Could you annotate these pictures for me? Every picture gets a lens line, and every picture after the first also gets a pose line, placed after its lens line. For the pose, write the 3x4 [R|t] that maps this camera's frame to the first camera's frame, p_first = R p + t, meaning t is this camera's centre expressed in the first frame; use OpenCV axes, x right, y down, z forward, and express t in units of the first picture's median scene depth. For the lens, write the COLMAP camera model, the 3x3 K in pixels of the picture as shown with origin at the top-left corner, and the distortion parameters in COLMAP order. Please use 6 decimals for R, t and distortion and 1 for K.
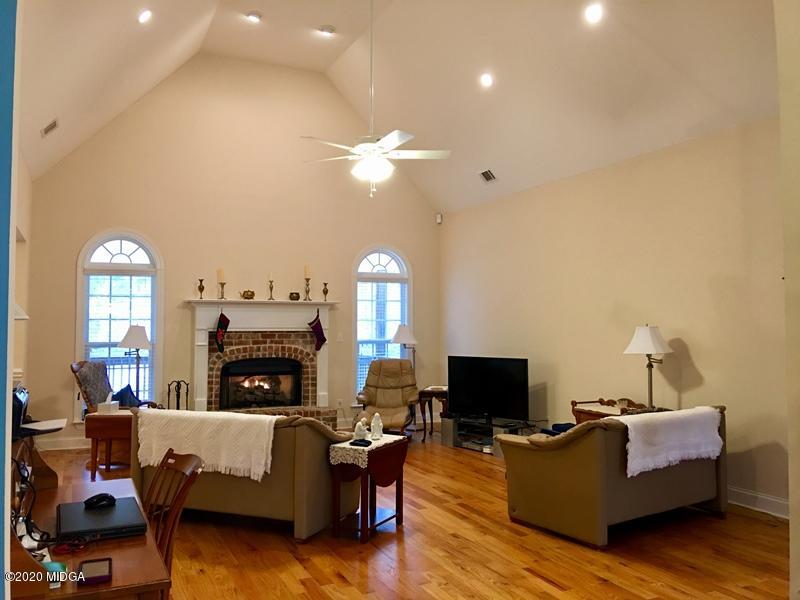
lens RADIAL K [[679.0, 0, 397.4], [0, 679.0, 299.3], [0, 0, 1]] dist [0.054976, -0.019311]
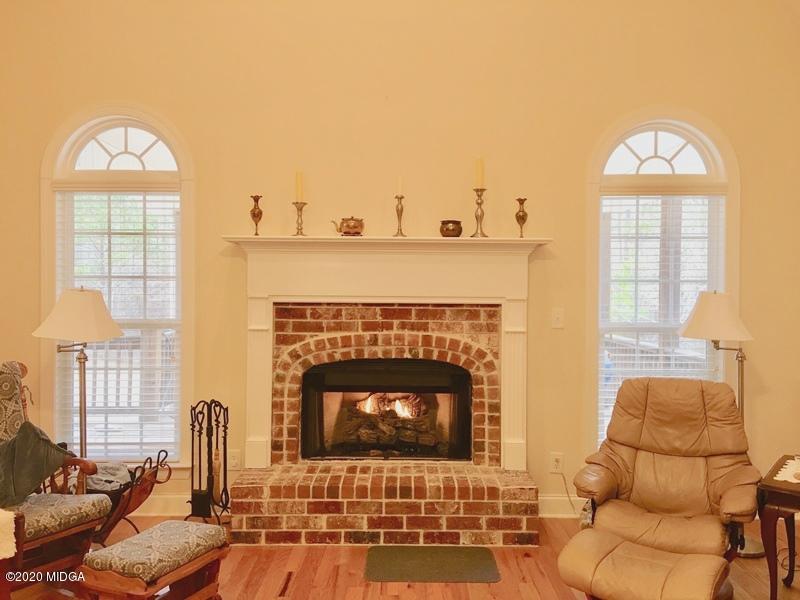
lens RADIAL K [[679.0, 0, 400.1], [0, 679.0, 295.6], [0, 0, 1]] dist [0.054976, -0.019311]
pose [[0.908596, 0.013917, -0.417444, 0.010721], [0.008297, 0.998646, 0.051352, 0.017366], [0.417594, -0.050121, 0.907250, 0.573125]]
